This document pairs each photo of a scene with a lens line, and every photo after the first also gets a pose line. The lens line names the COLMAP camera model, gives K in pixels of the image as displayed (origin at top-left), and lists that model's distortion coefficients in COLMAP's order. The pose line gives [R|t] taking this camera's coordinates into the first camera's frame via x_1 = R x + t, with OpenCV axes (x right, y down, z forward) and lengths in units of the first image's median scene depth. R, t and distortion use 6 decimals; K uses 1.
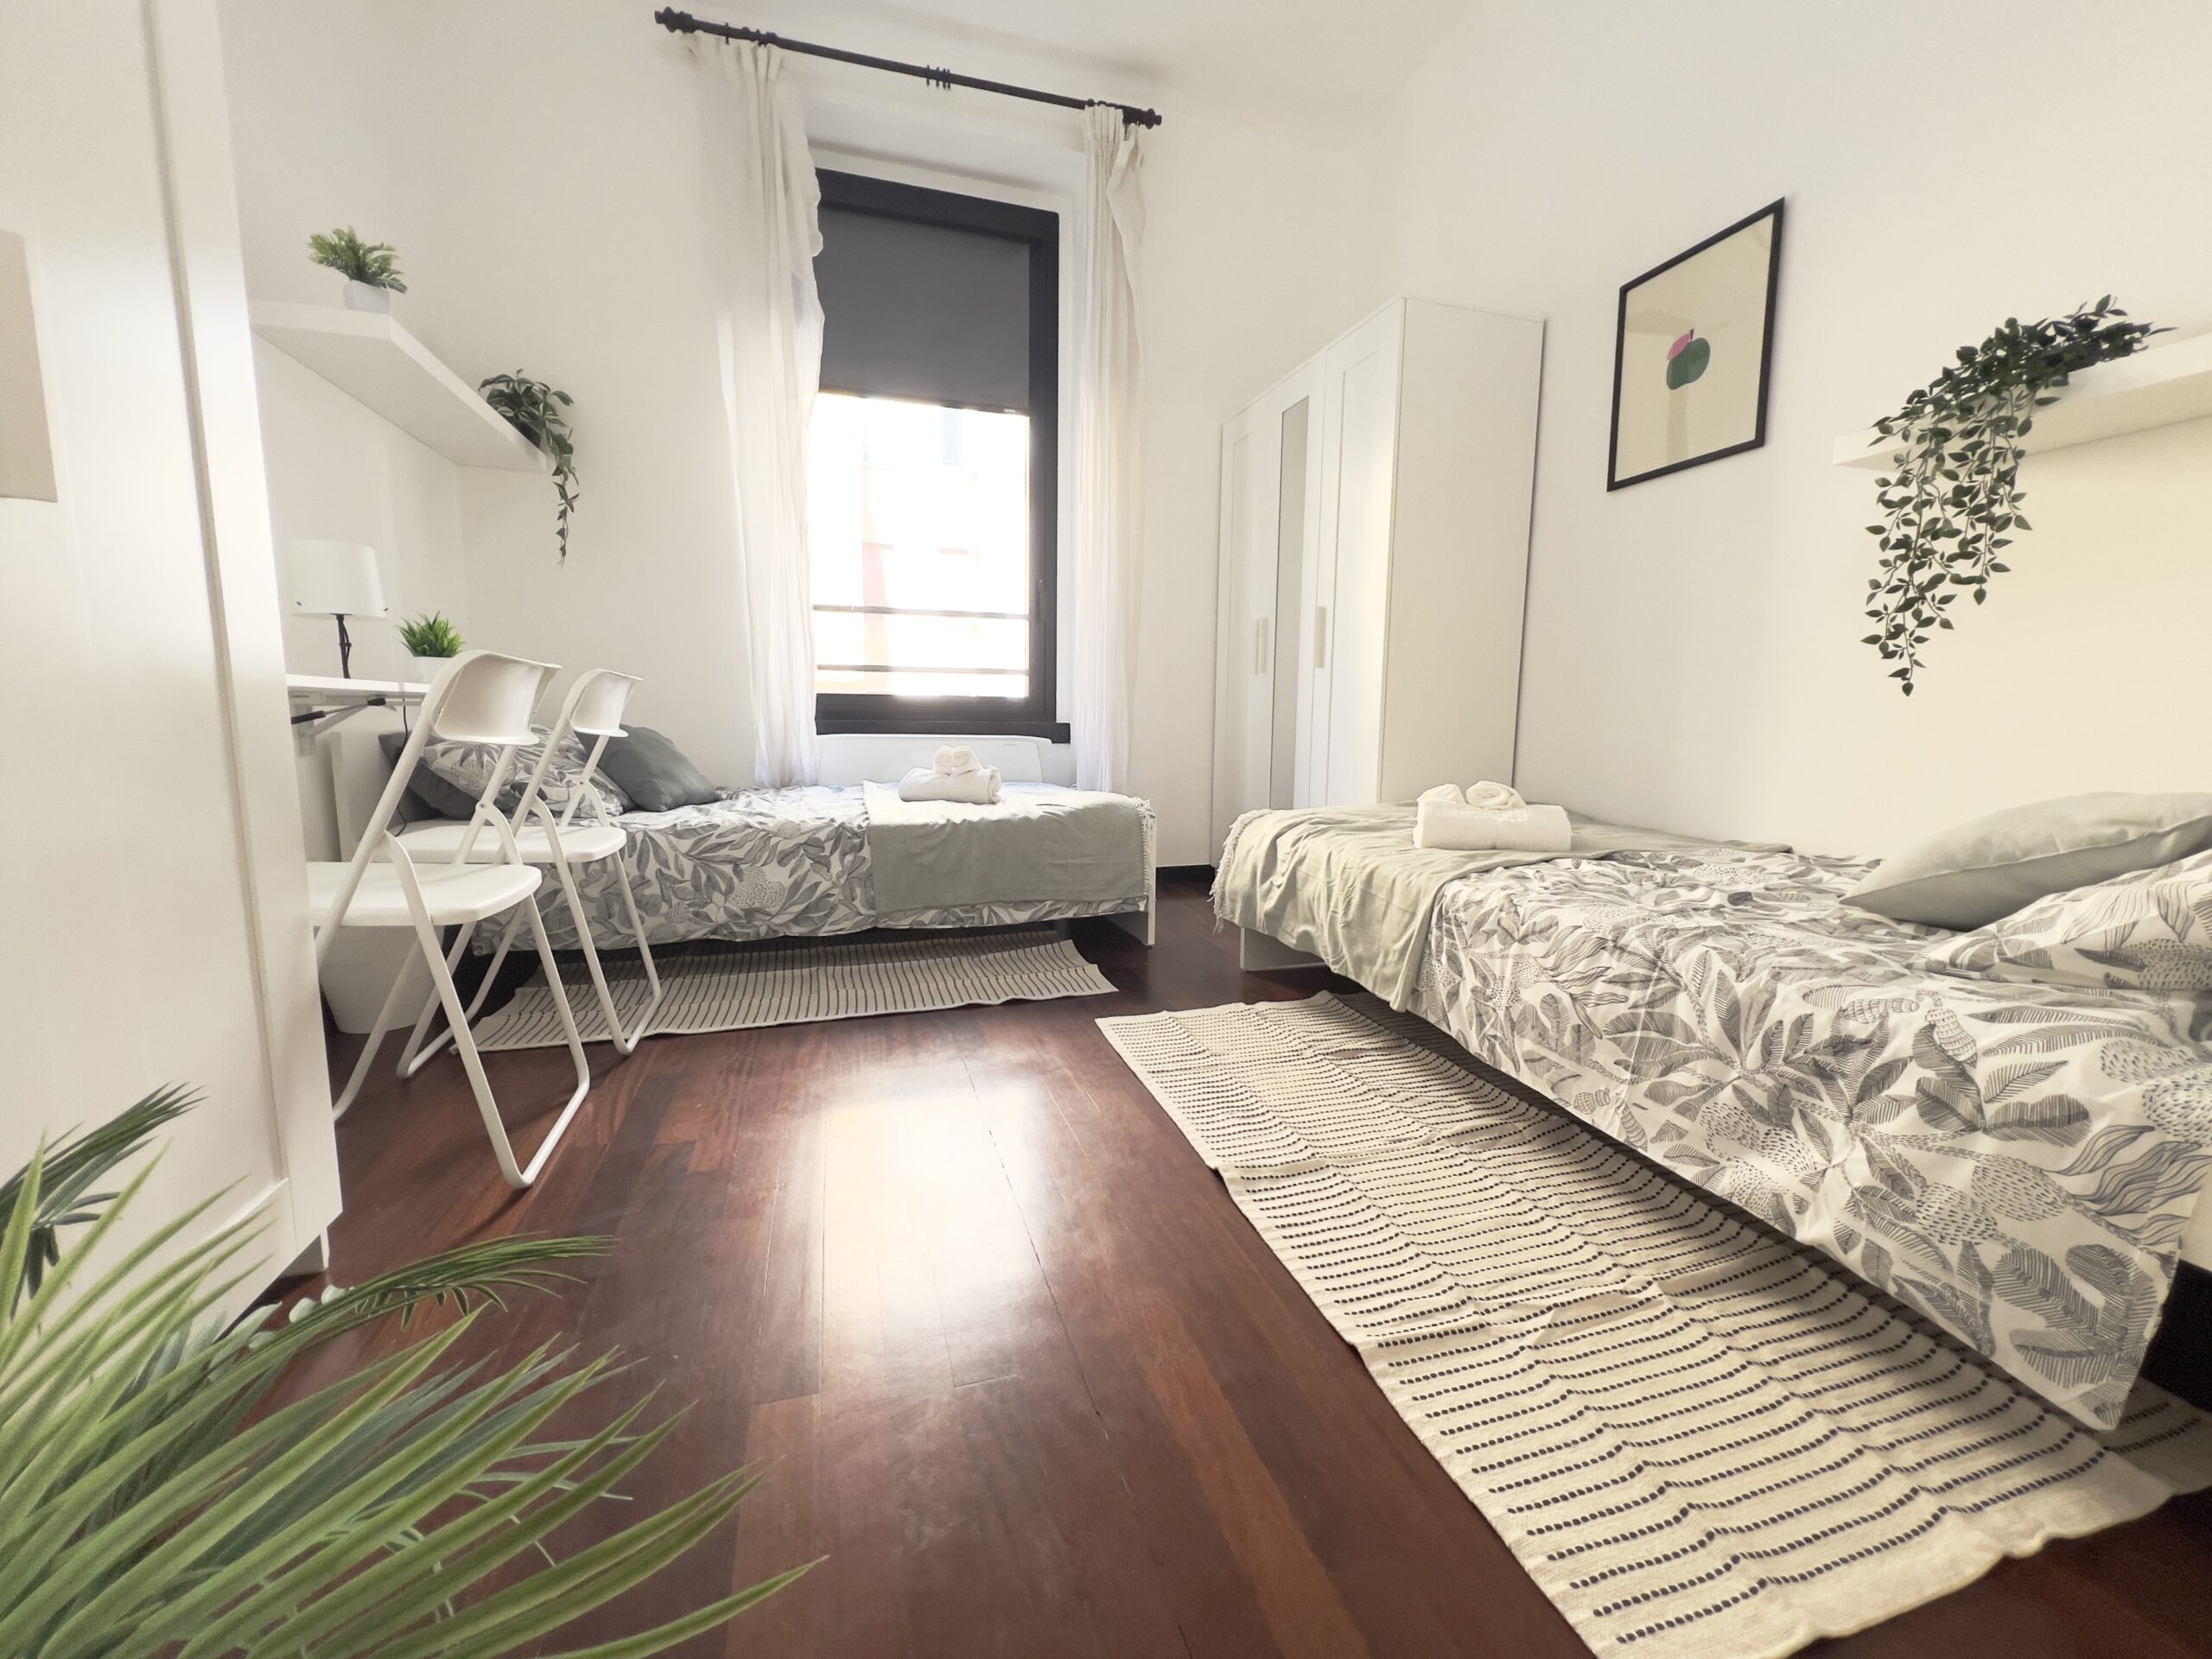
lens RADIAL K [[882.2, 0, 1106.0], [0, 882.2, 829.5], [0, 0, 1]] dist [-0.001319, 0.000173]
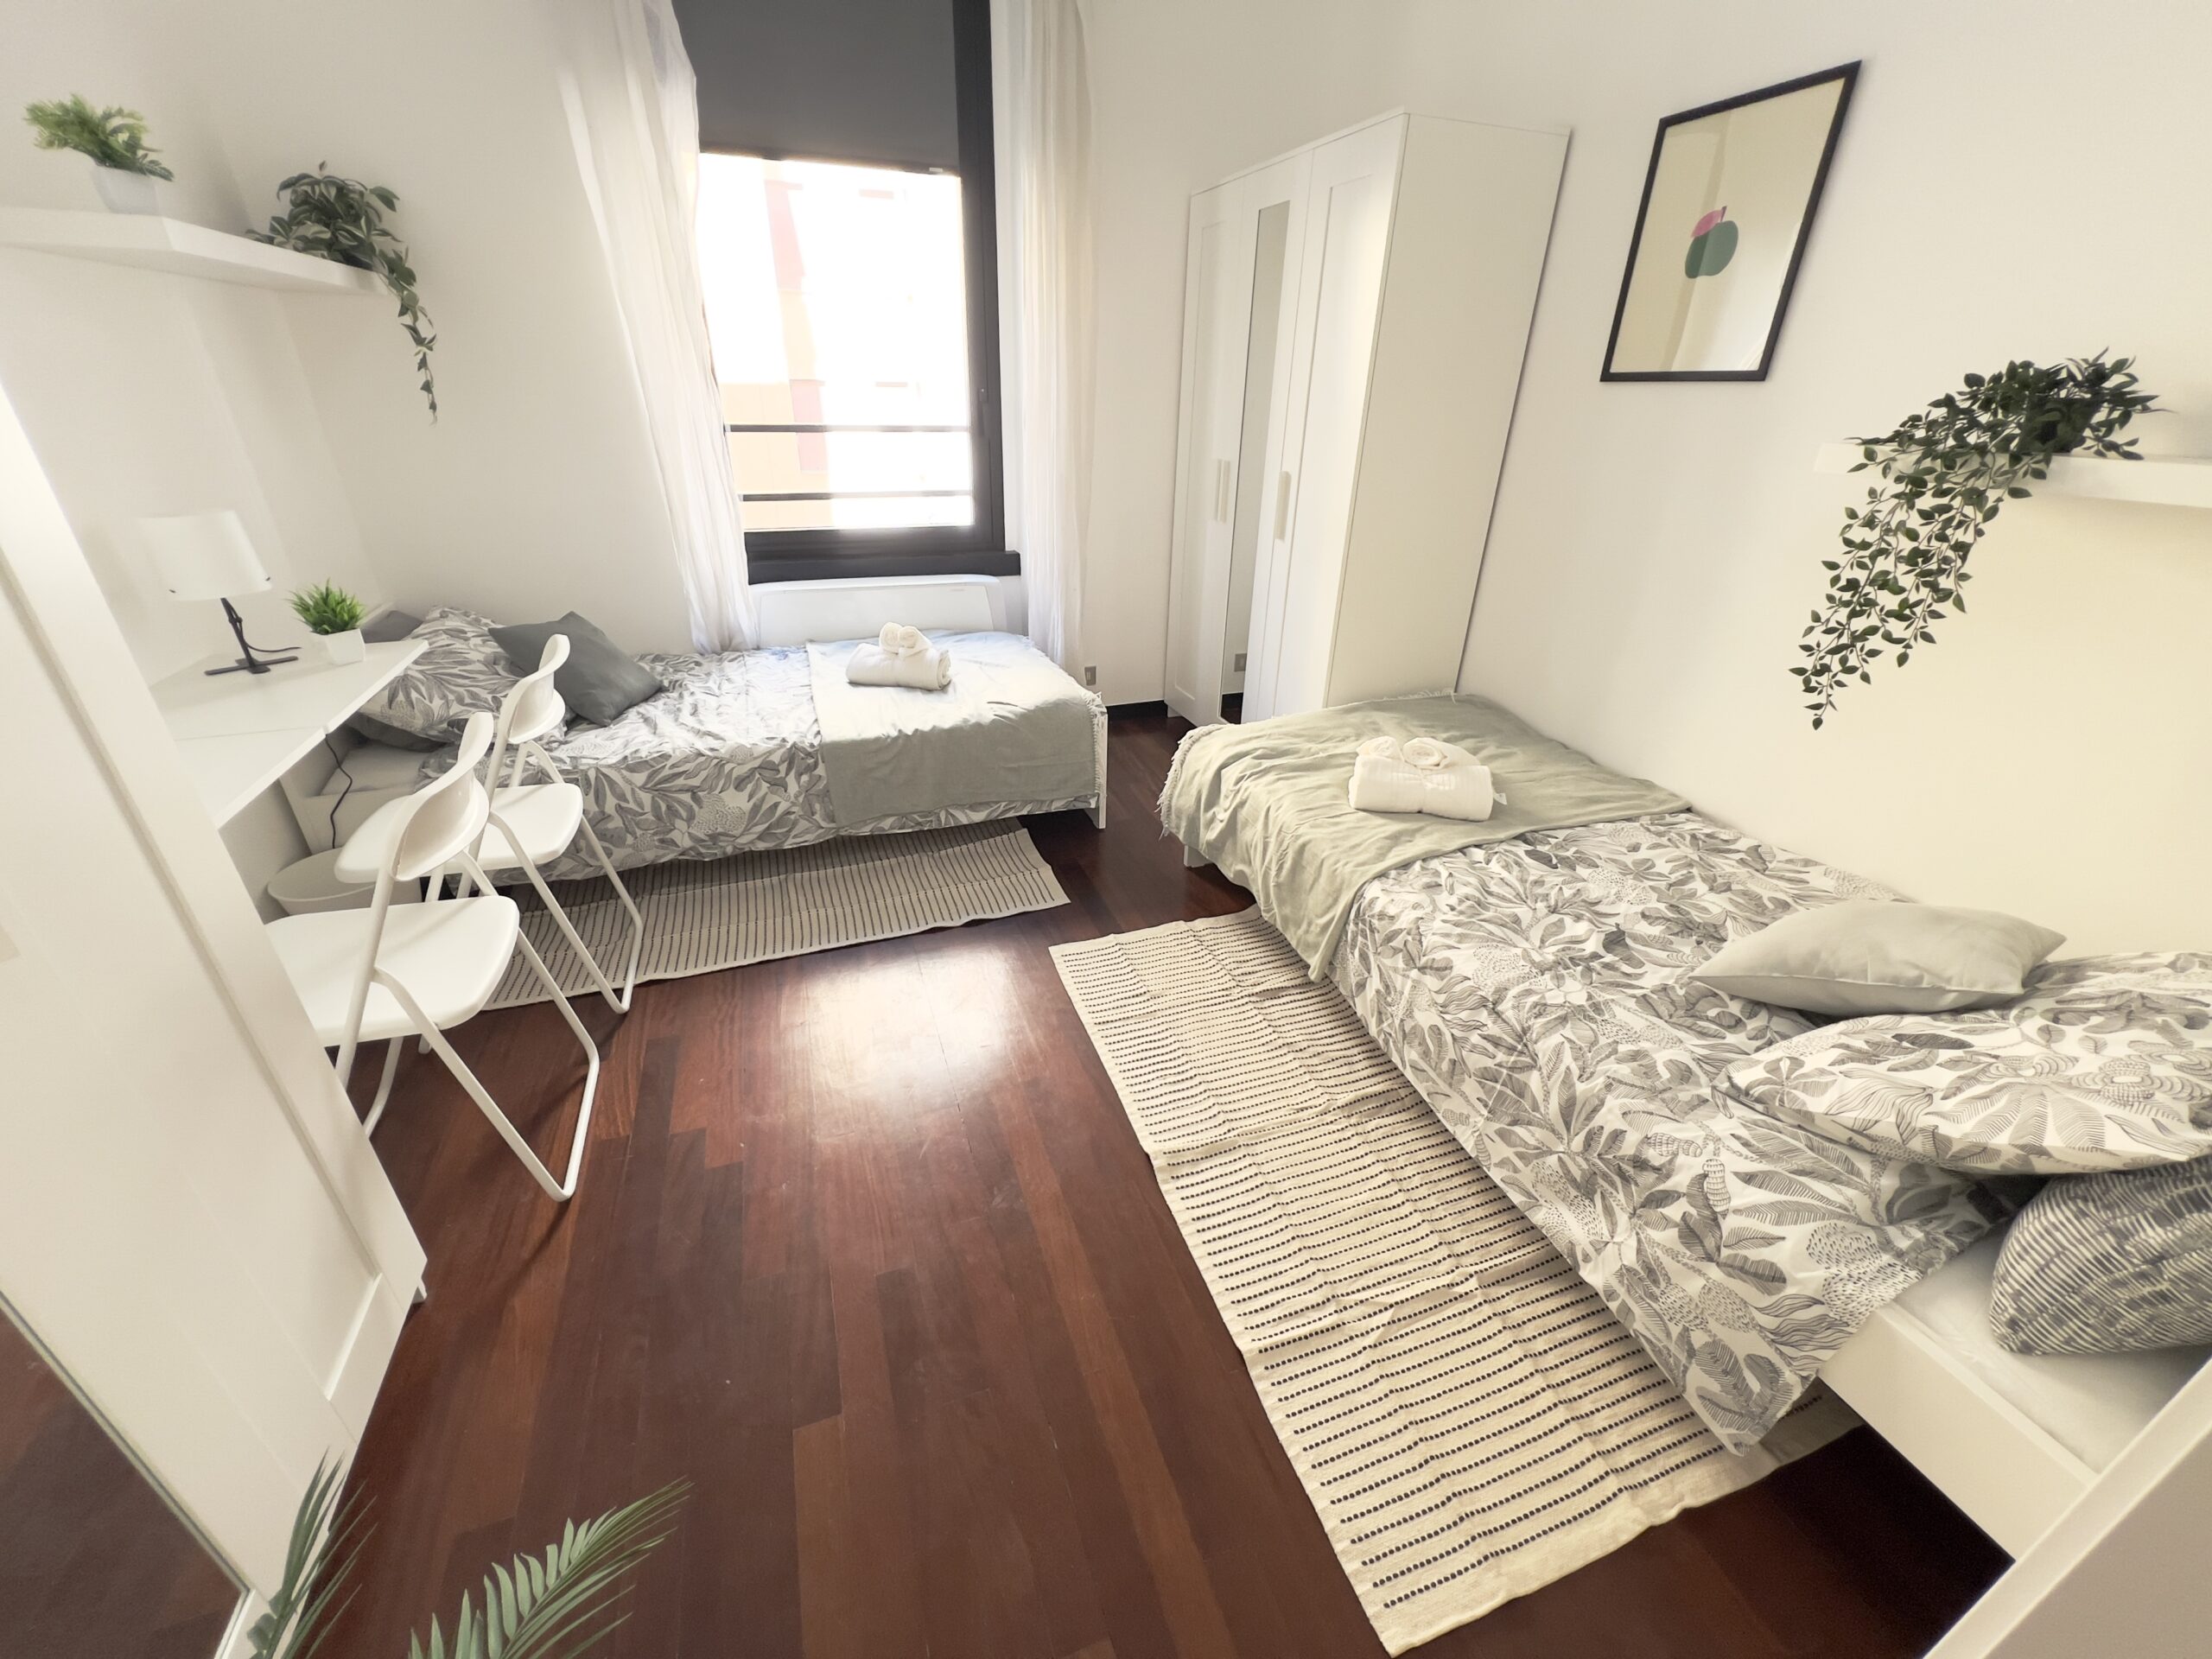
lens RADIAL K [[882.2, 0, 1106.0], [0, 882.2, 829.5], [0, 0, 1]] dist [-0.001319, 0.000173]
pose [[0.998980, -0.011083, 0.043781, 0.016812], [-0.004251, 0.942040, 0.335472, -0.393603], [-0.044961, -0.335316, 0.941032, 0.008774]]
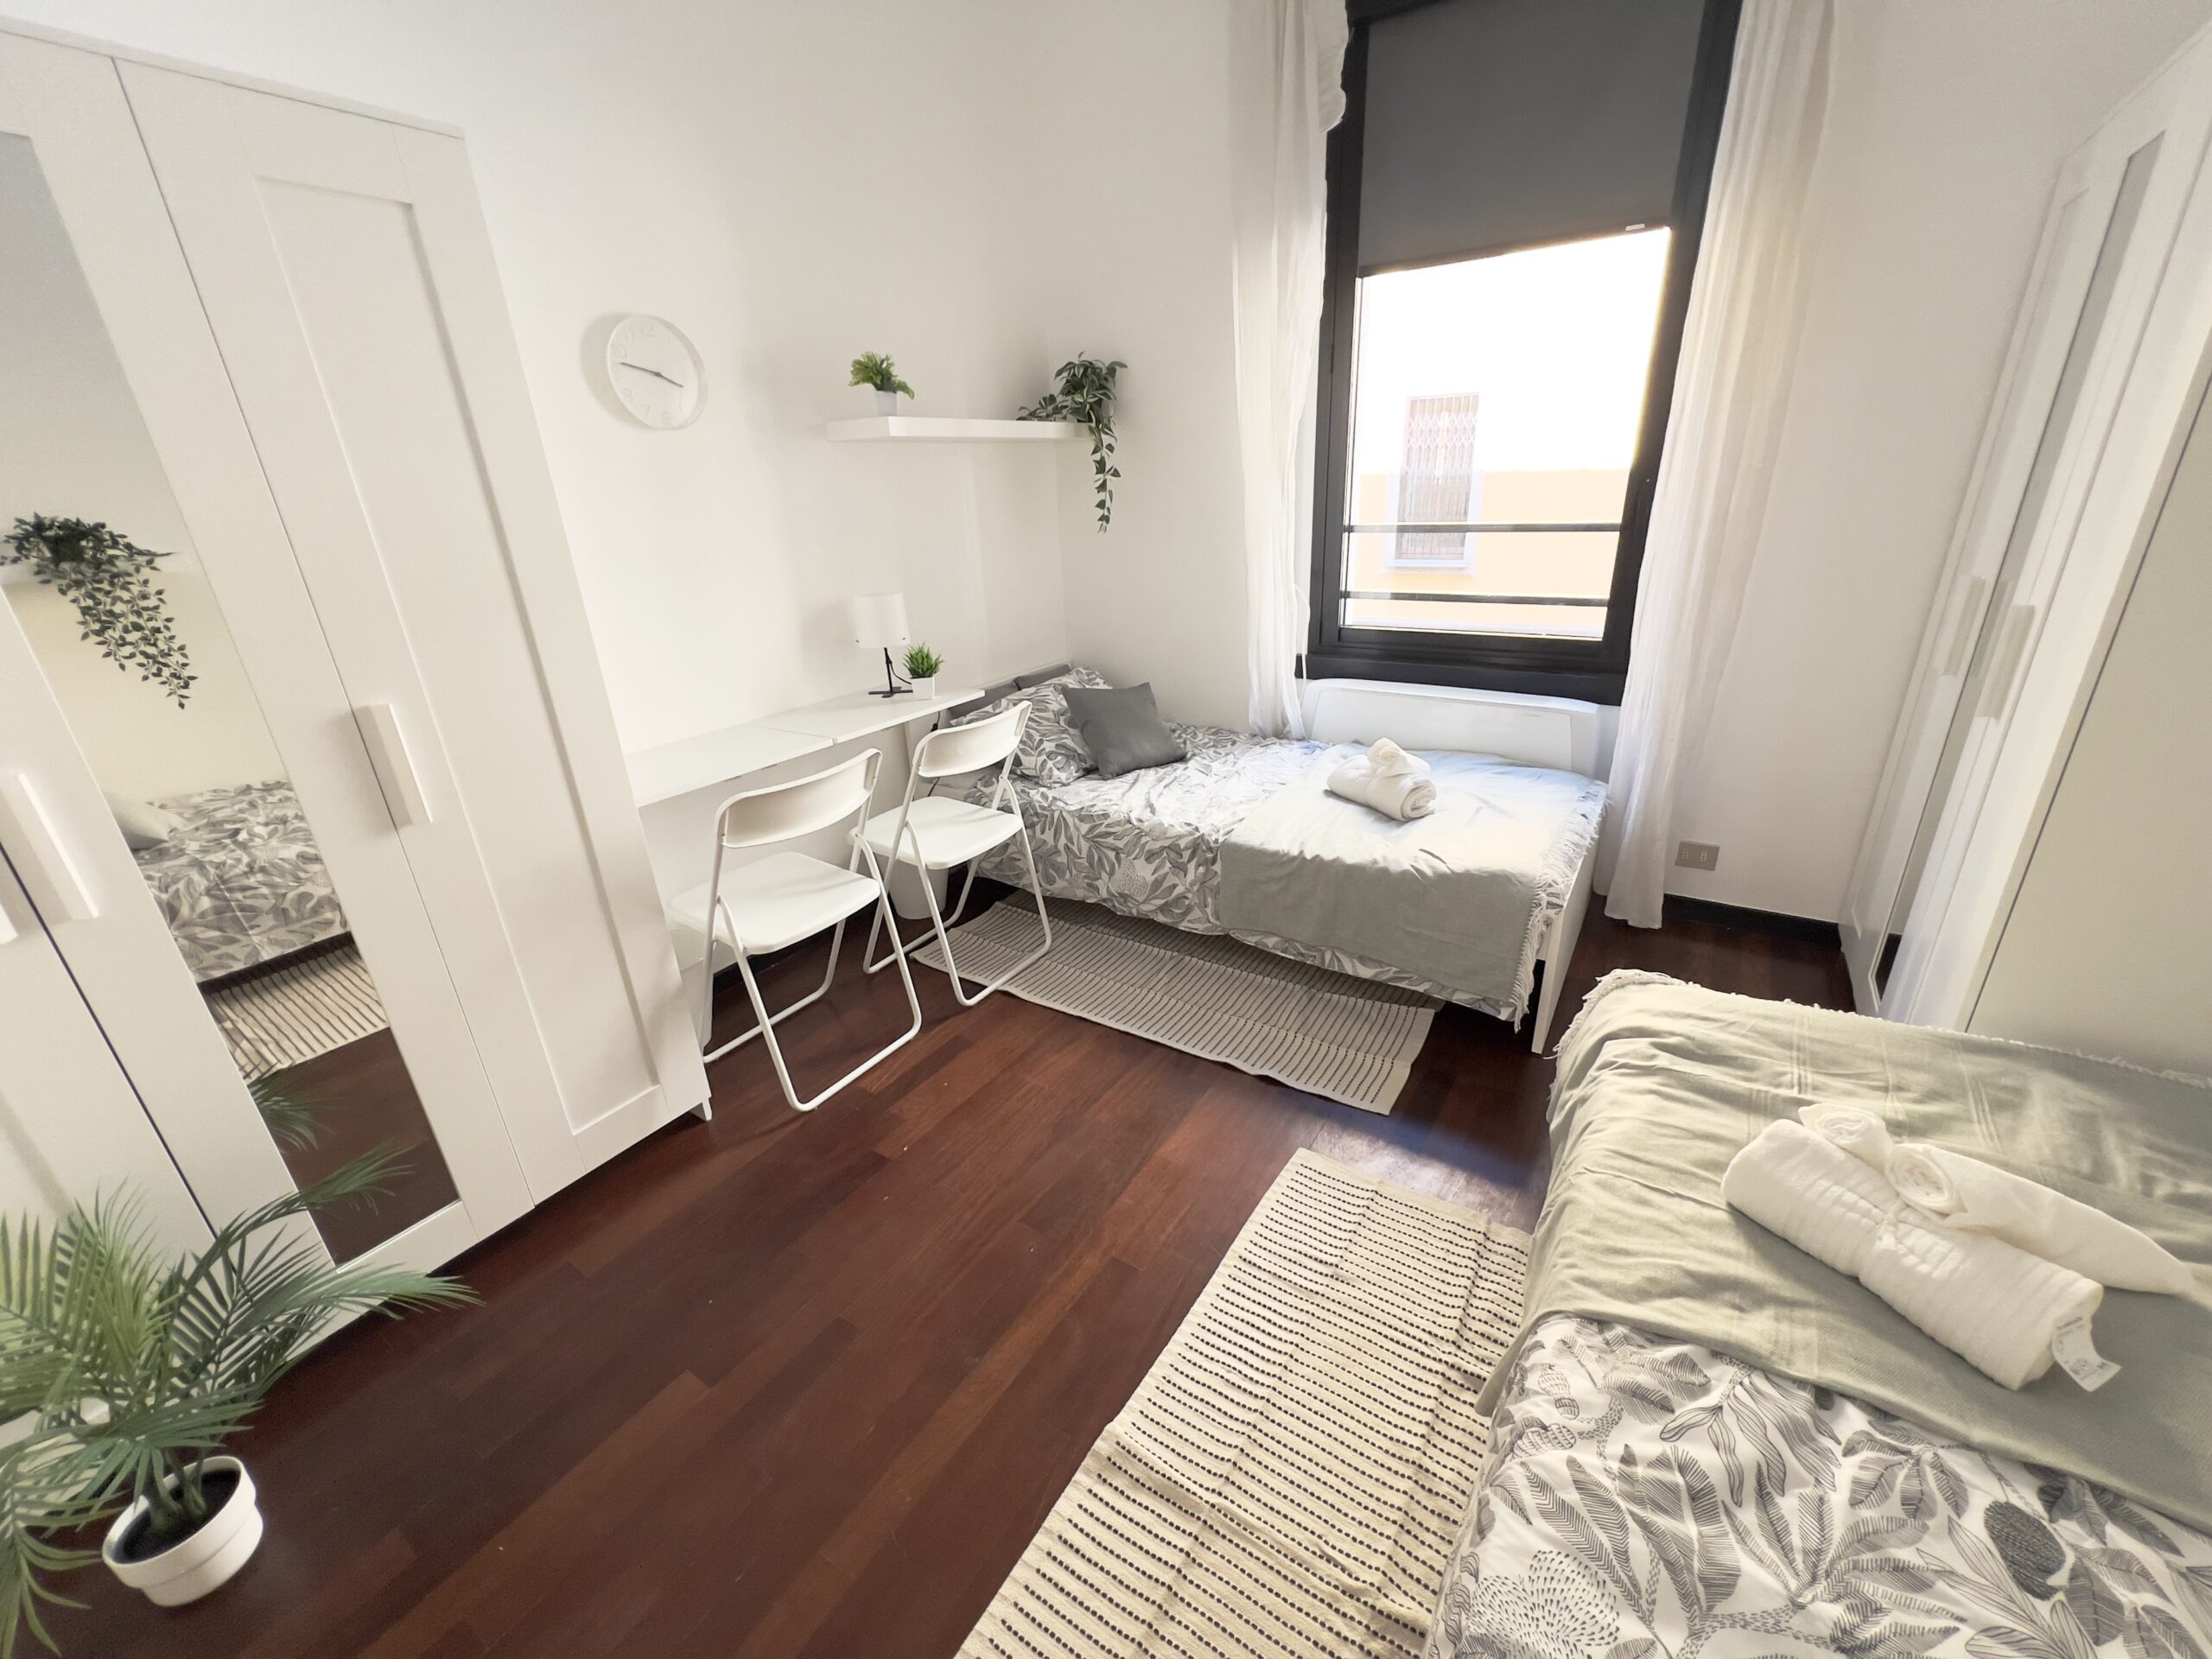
lens RADIAL K [[882.2, 0, 1106.0], [0, 882.2, 829.5], [0, 0, 1]] dist [-0.001319, 0.000173]
pose [[0.627968, 0.253374, -0.735838, 0.599105], [-0.051261, 0.956930, 0.285757, -0.467606], [0.776549, -0.141726, 0.613910, 0.438426]]
